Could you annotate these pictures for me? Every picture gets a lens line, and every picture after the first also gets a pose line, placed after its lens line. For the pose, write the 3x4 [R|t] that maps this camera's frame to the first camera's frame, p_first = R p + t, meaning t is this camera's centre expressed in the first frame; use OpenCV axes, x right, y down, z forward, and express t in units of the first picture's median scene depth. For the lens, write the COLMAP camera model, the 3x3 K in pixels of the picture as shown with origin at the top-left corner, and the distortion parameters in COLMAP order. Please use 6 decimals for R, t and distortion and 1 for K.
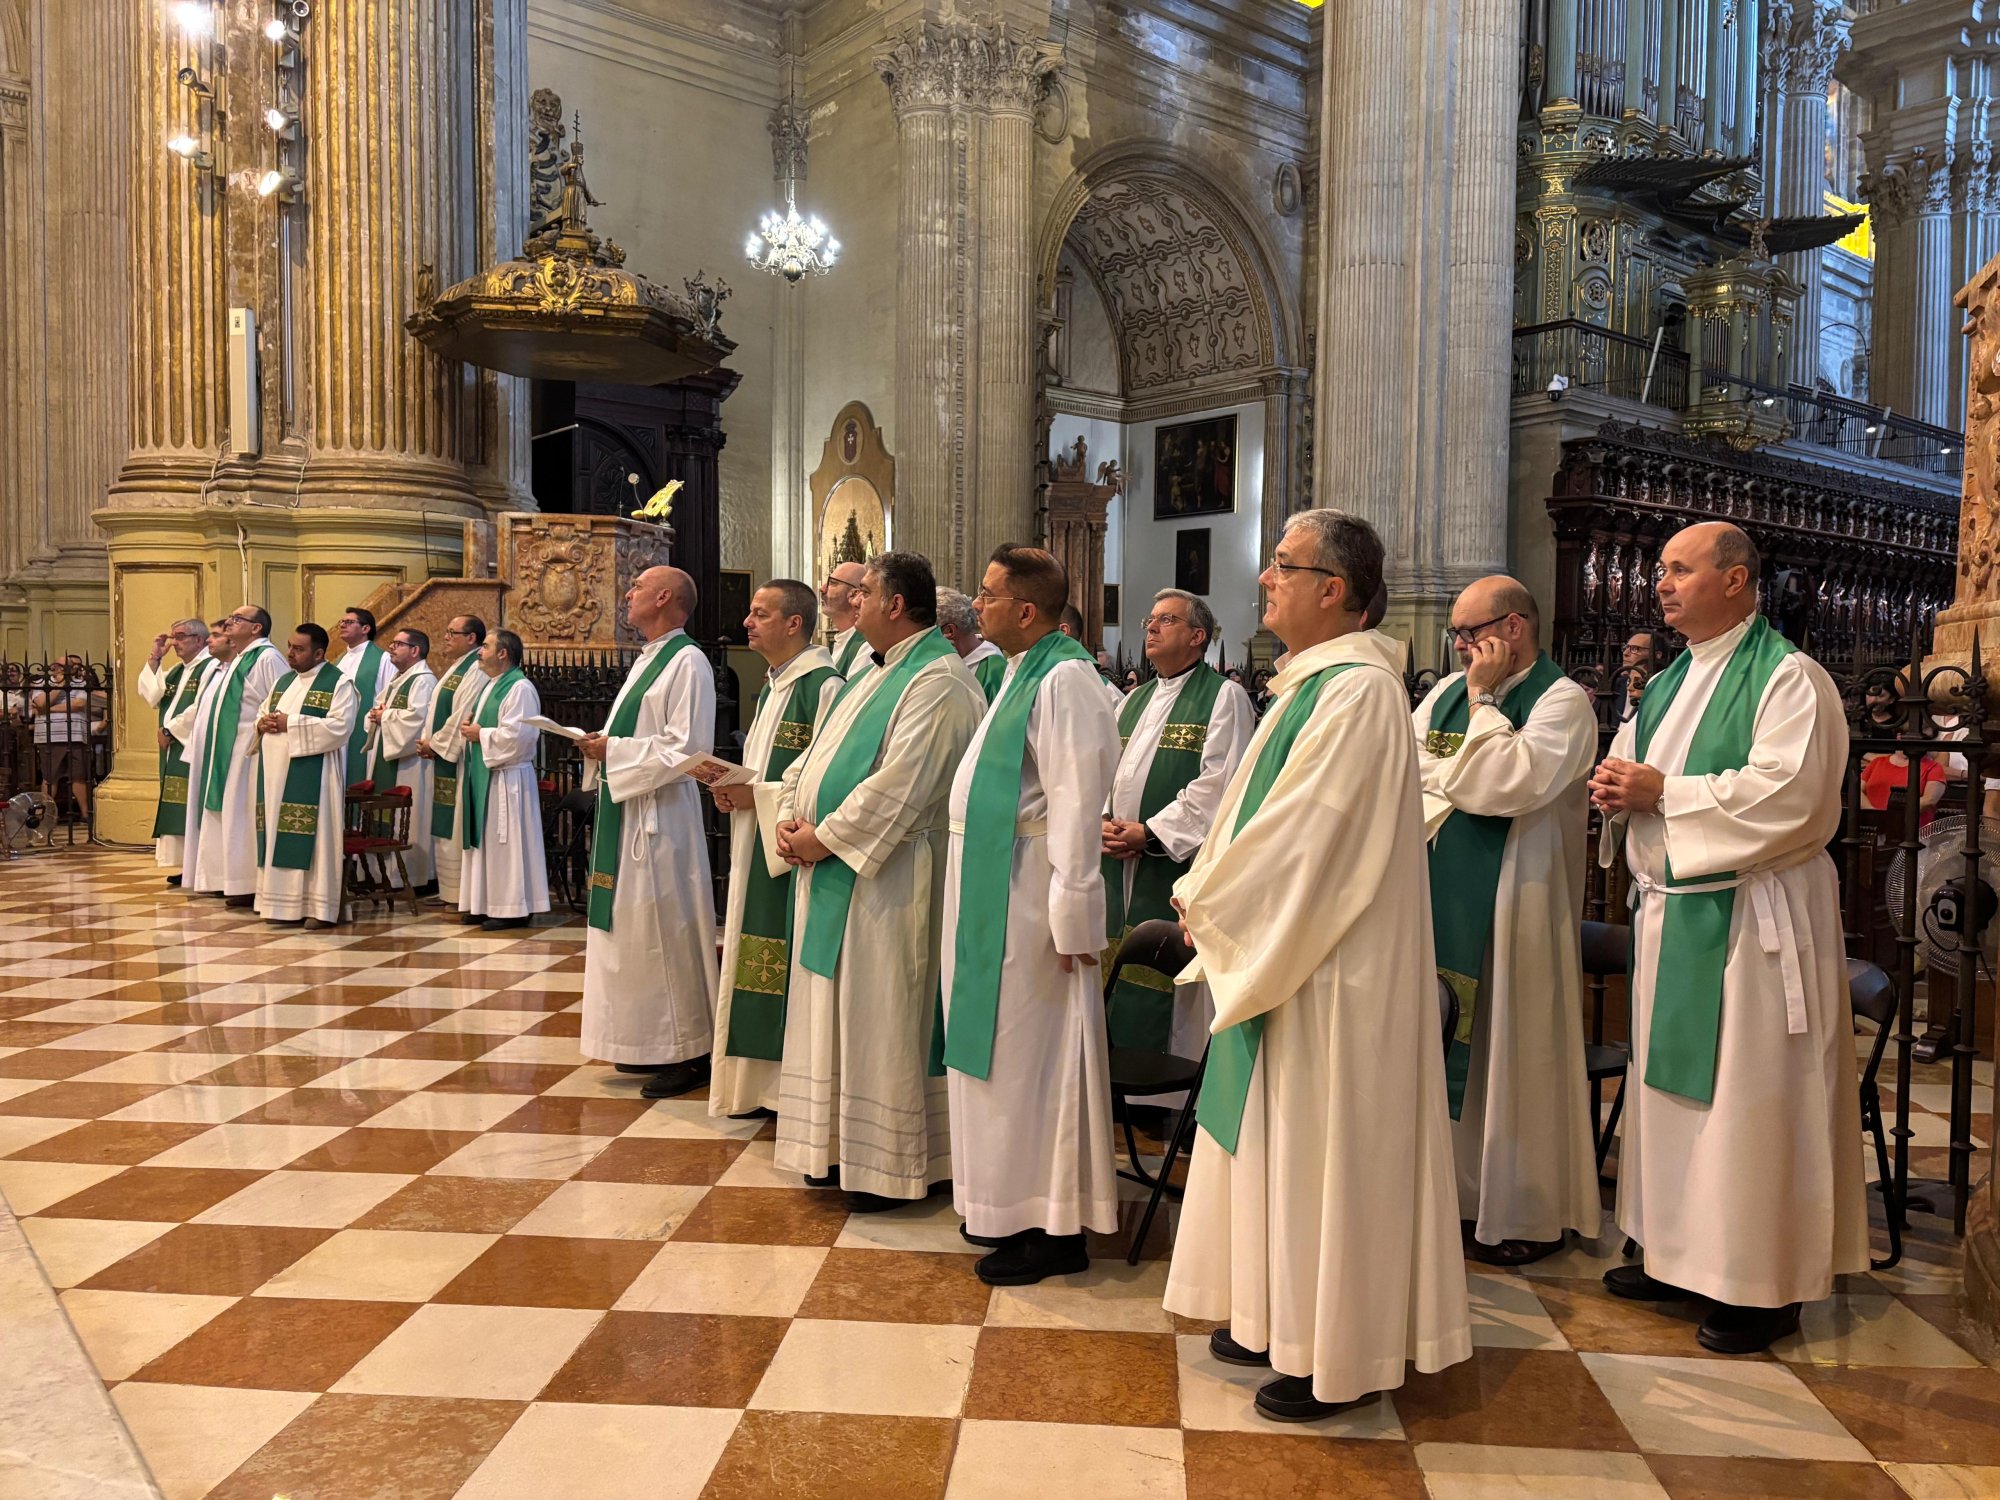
lens RADIAL K [[1578.0, 0, 999.6], [0, 1578.0, 738.7], [0, 0, 1]] dist [0.029293, -0.001678]
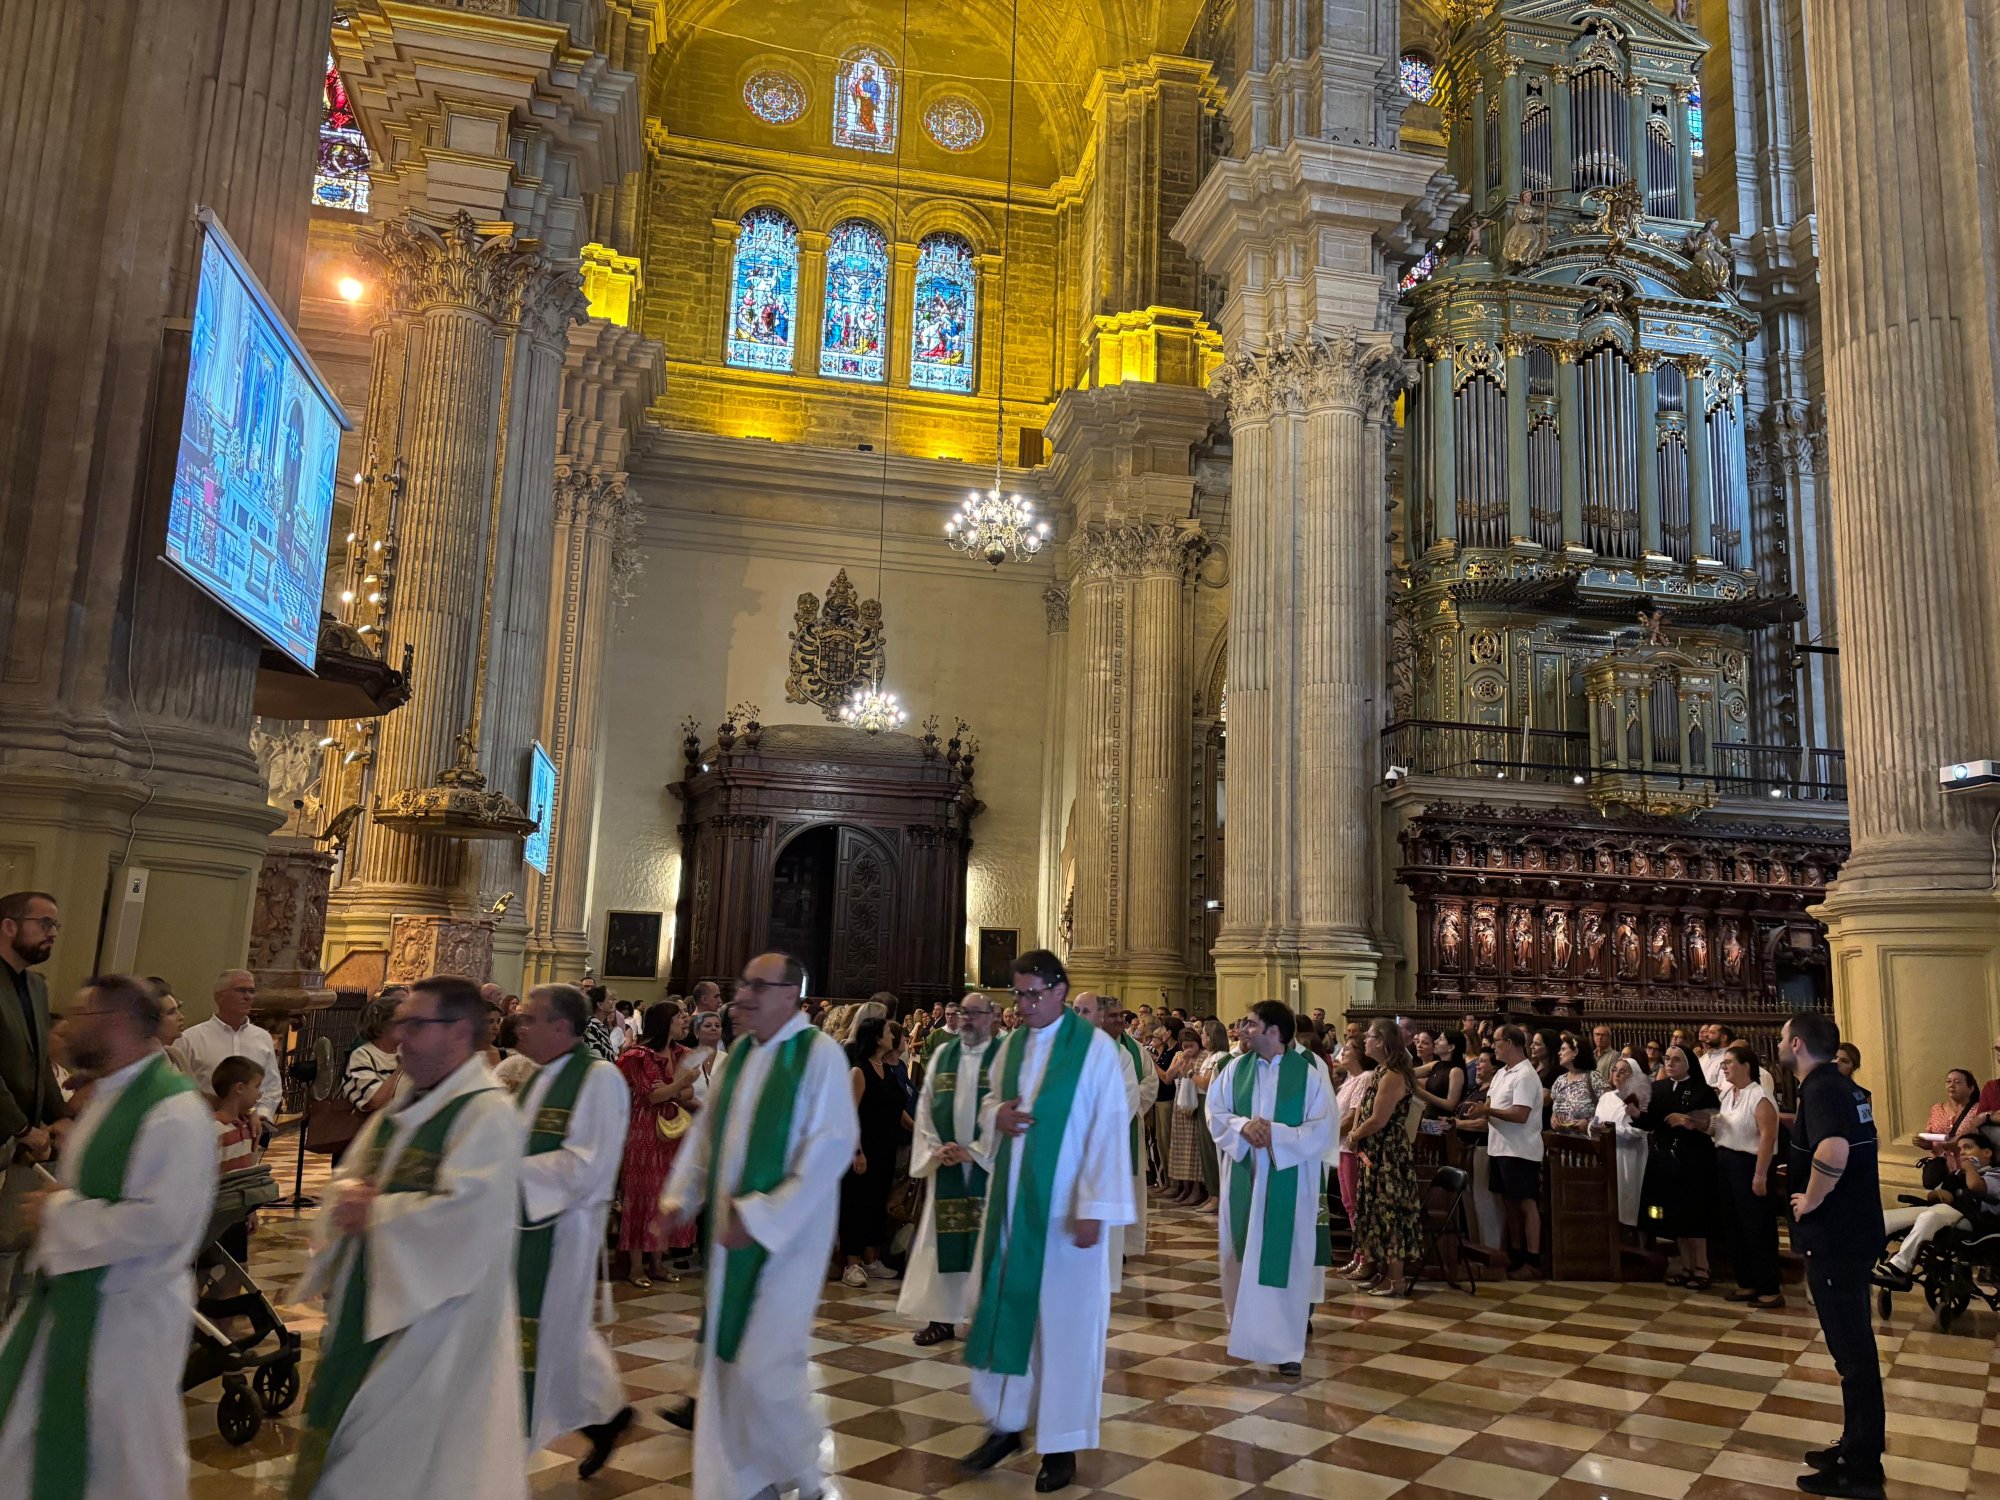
lens RADIAL K [[1556.4, 0, 1001.1], [0, 1556.4, 758.3], [0, 0, 1]] dist [0.010887, 0.003124]
pose [[0.858437, -0.062221, -0.509132, 0.656959], [-0.041817, 0.980821, -0.190373, 0.001946], [0.511212, 0.184714, 0.839371, -0.137046]]
